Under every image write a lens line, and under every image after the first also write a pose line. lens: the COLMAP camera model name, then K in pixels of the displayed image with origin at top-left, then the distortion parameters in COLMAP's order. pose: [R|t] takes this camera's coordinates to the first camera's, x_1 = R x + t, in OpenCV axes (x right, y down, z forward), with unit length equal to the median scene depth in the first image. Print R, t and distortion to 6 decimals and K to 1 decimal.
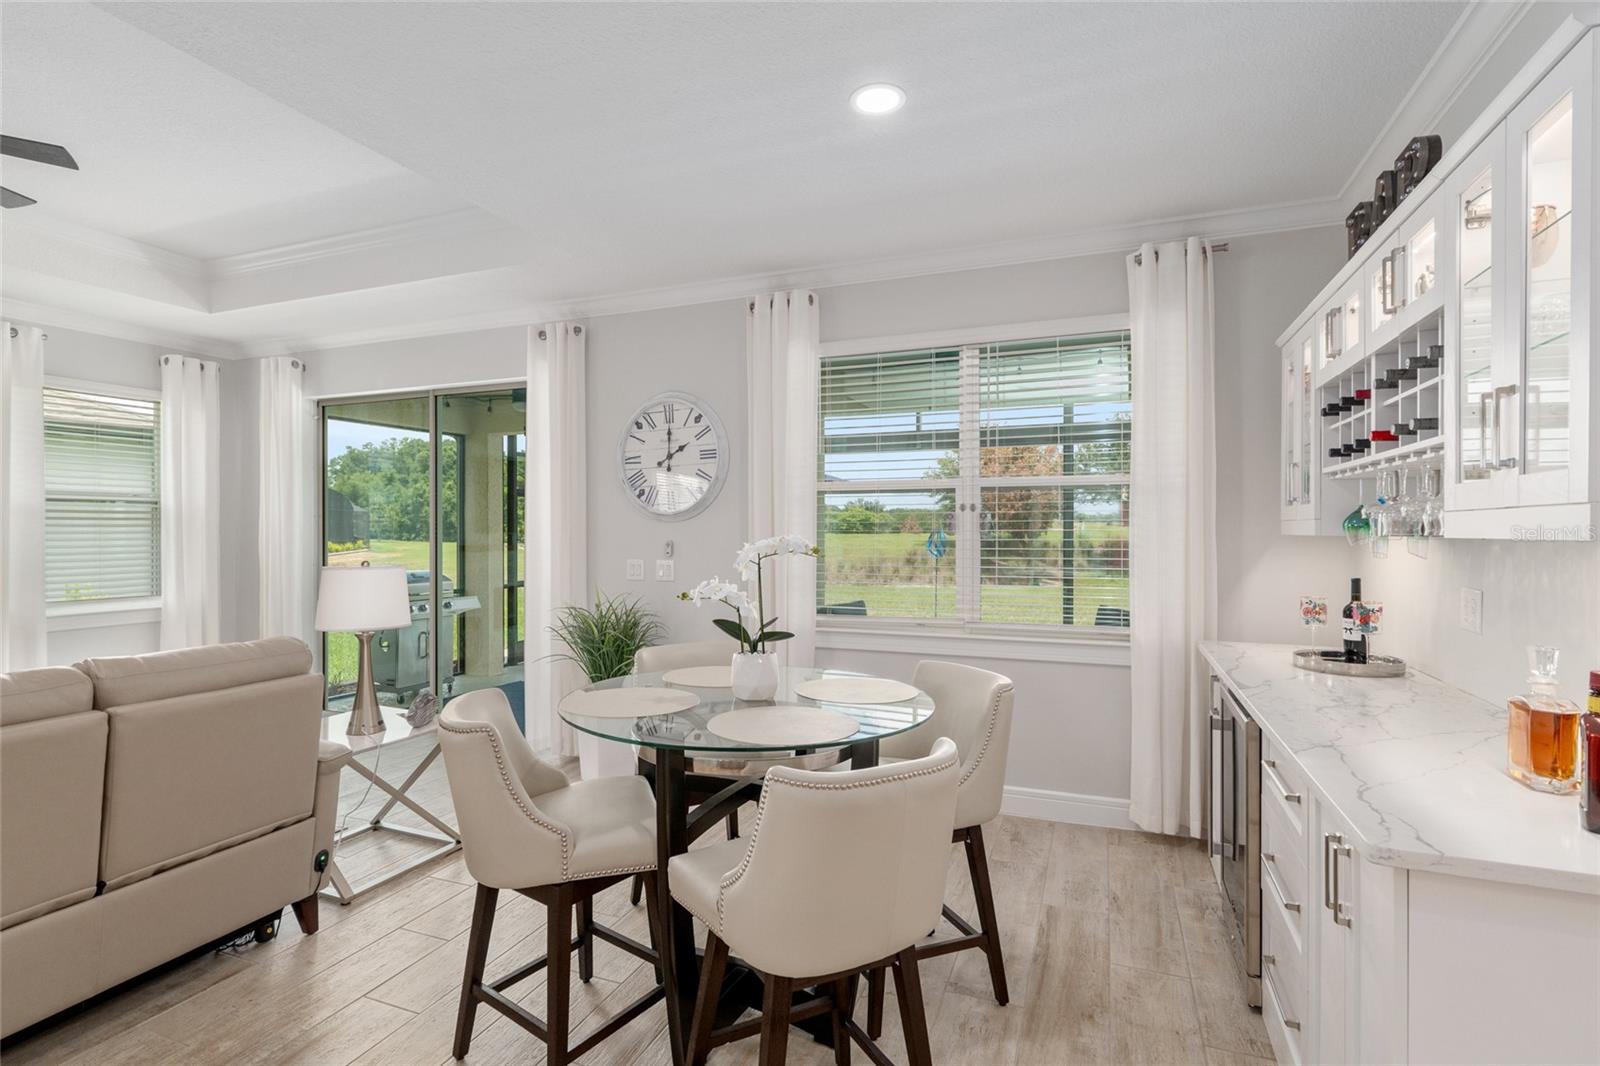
lens RADIAL K [[762.5, 0, 800.0], [0, 762.5, 533.0], [0, 0, 1]] dist [0.002045, 0.000048]
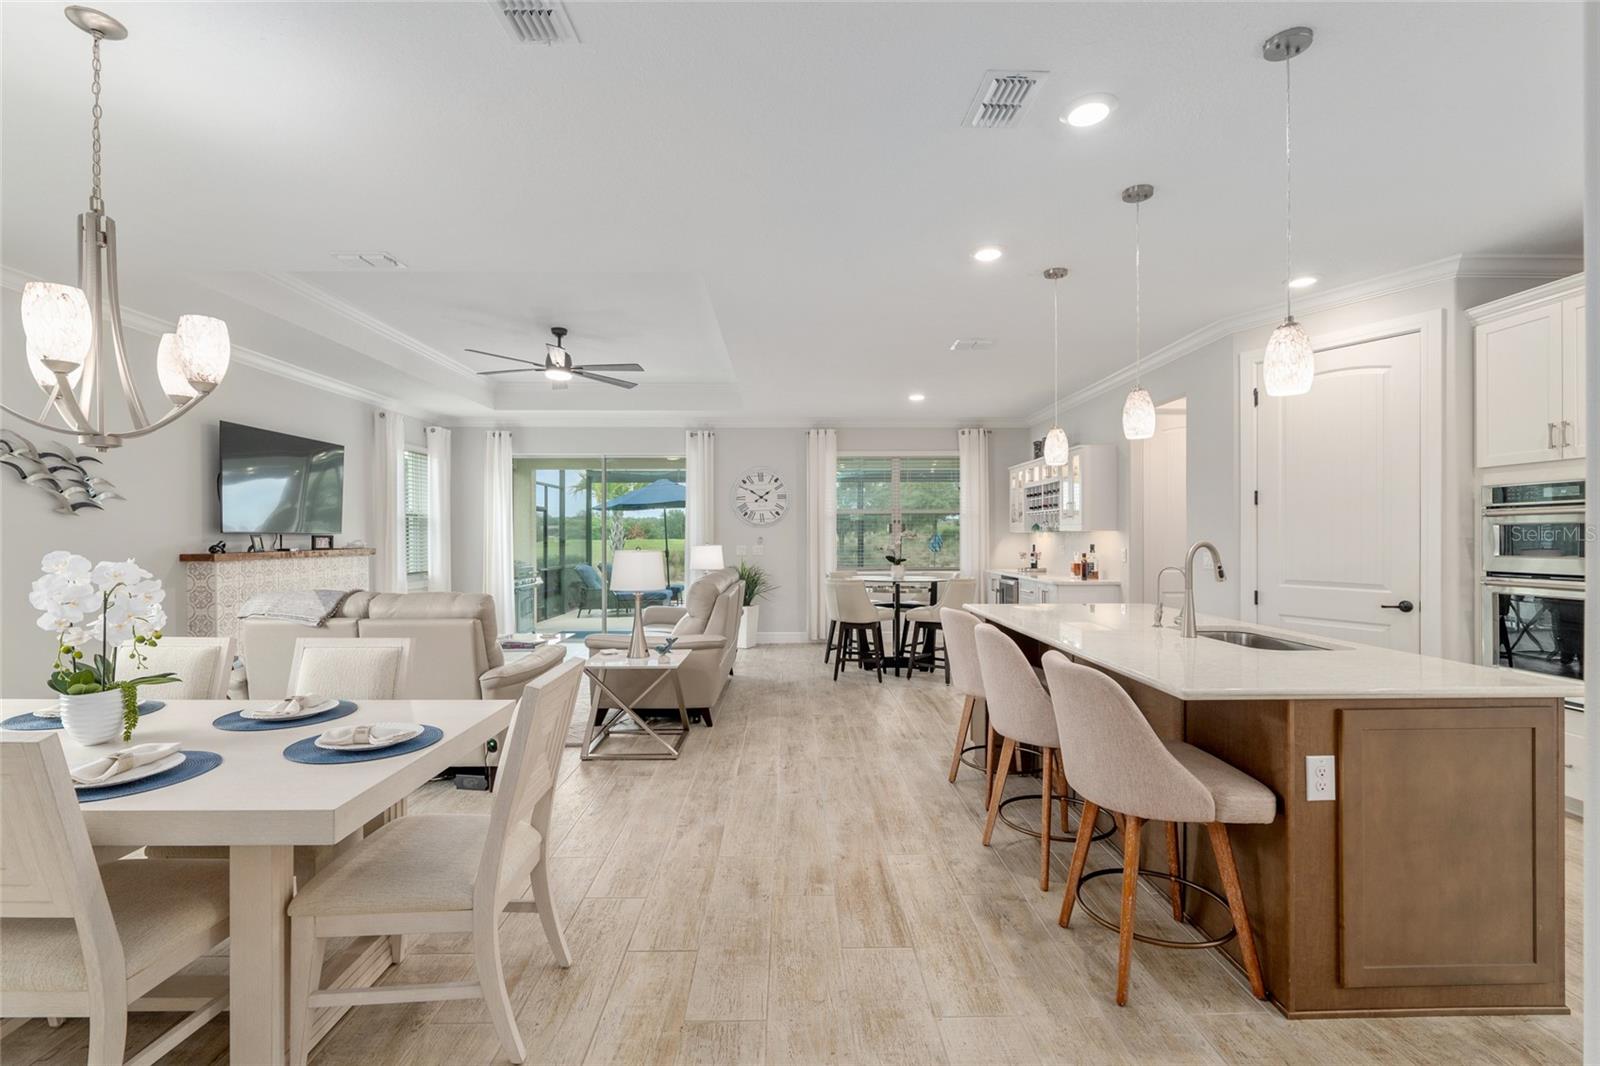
lens RADIAL K [[706.2, 0, 791.8], [0, 706.2, 535.7], [0, 0, 1]] dist [-0.001130, -0.000496]
pose [[0.927615, -0.002145, 0.373531, -0.851909], [0.004242, 0.999980, -0.004794, 0.018334], [-0.373513, 0.006031, 0.927605, -0.889751]]
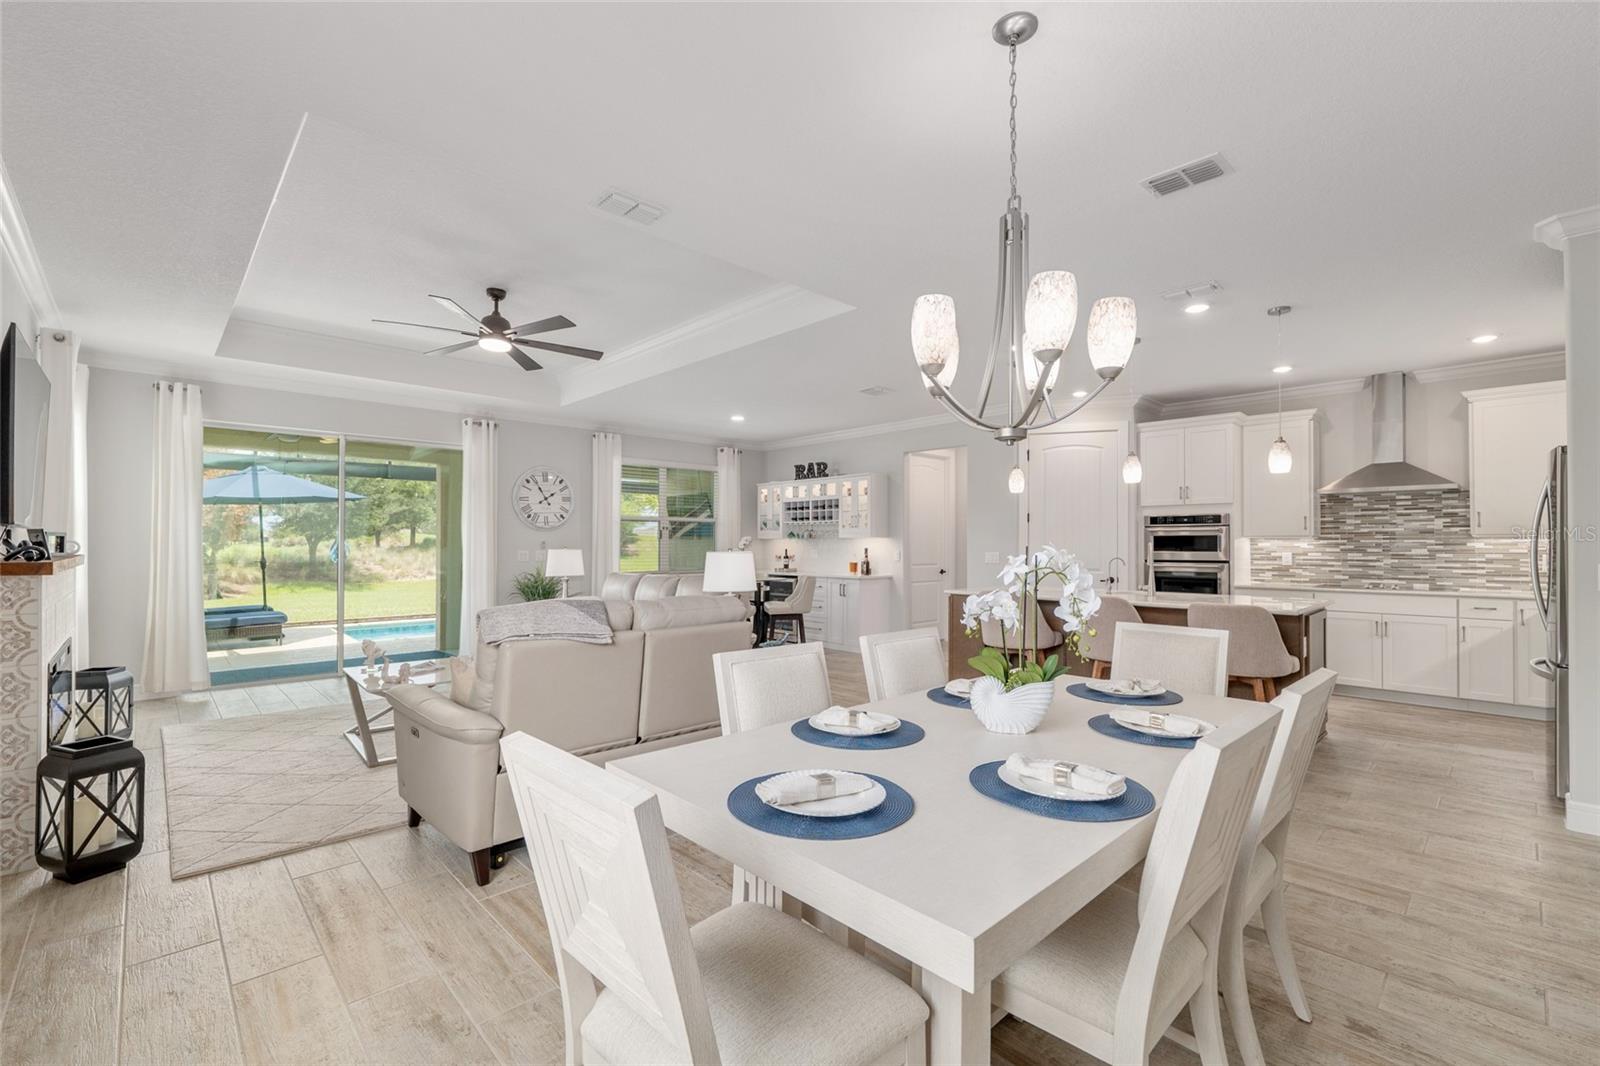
lens RADIAL K [[695.3, 0, 789.2], [0, 695.3, 534.1], [0, 0, 1]] dist [-0.009482, -0.000005]
pose [[0.426534, 0.014261, 0.904359, -1.576032], [0.003040, 0.999847, -0.017201, 0.026120], [-0.904466, 0.010086, 0.426426, -0.355962]]
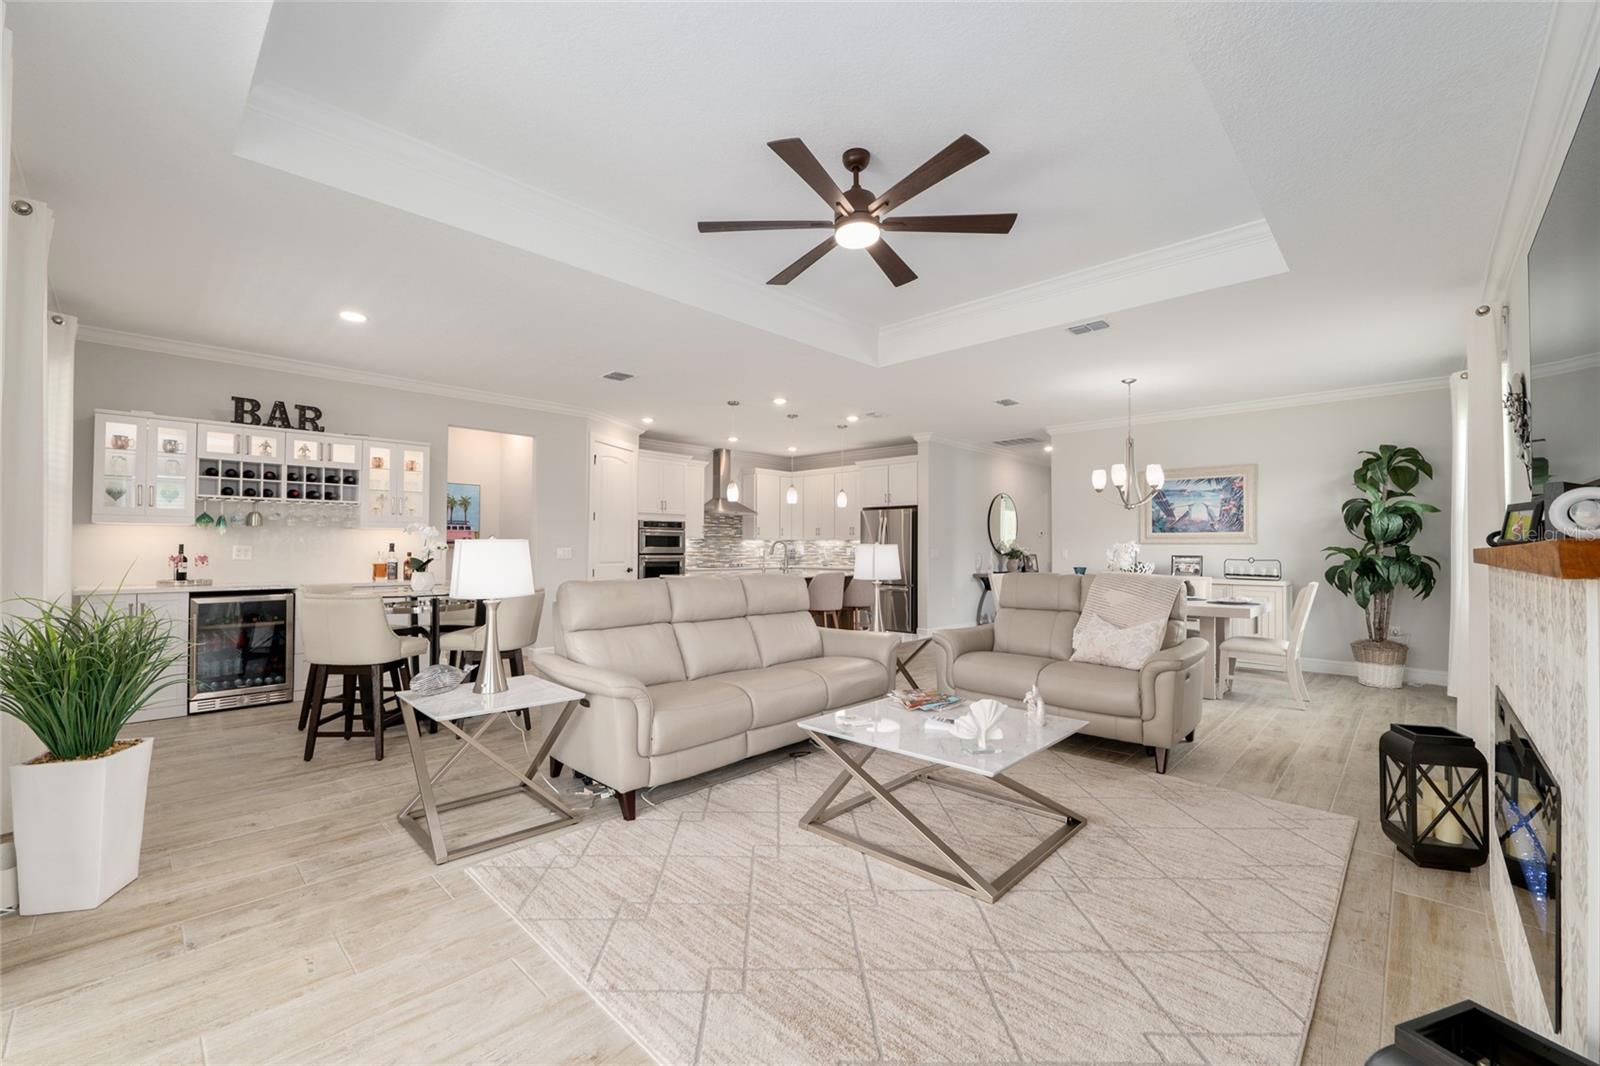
lens RADIAL K [[659.2, 0, 804.4], [0, 659.2, 538.8], [0, 0, 1]] dist [-0.007318, -0.000436]
pose [[-0.929471, 0.002942, 0.368883, -0.970730], [-0.001095, 0.999942, -0.010732, 0.036312], [-0.368893, -0.010379, -0.929414, 1.250536]]
